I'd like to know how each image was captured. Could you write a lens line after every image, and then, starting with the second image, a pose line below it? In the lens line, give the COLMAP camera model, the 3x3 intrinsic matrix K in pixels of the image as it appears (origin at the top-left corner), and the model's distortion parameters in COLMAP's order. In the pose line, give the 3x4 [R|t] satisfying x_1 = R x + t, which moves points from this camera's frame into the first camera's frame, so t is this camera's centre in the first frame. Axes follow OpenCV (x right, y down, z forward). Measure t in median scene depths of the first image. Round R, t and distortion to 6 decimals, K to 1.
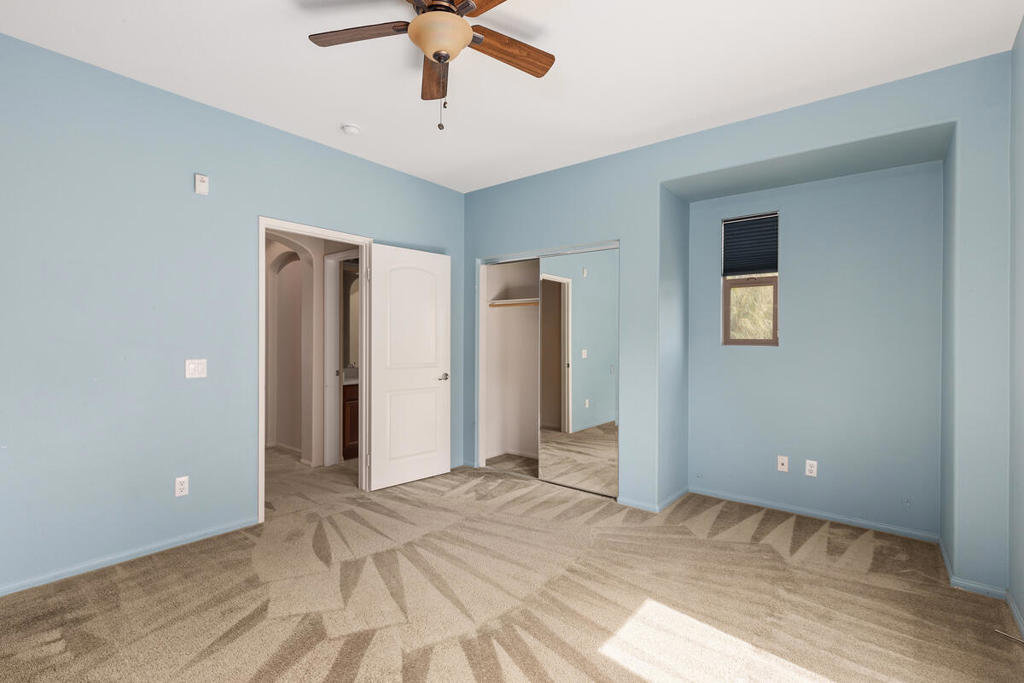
lens RADIAL K [[479.4, 0, 512.0], [0, 479.4, 341.5], [0, 0, 1]] dist [-0.002085, -0.000162]
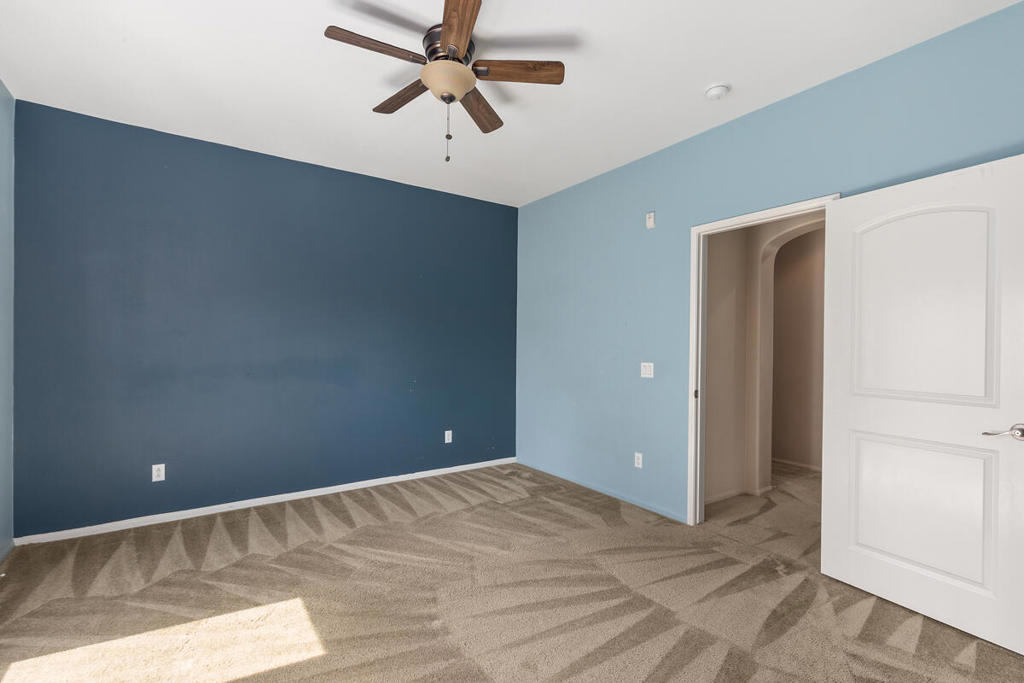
lens RADIAL K [[476.0, 0, 510.0], [0, 476.0, 351.3], [0, 0, 1]] dist [-0.001313, -0.000062]
pose [[-0.323204, -0.002973, -0.946325, 0.543344], [-0.009847, 0.999951, 0.000222, 0.009425], [0.946278, 0.009390, -0.323218, 0.923029]]
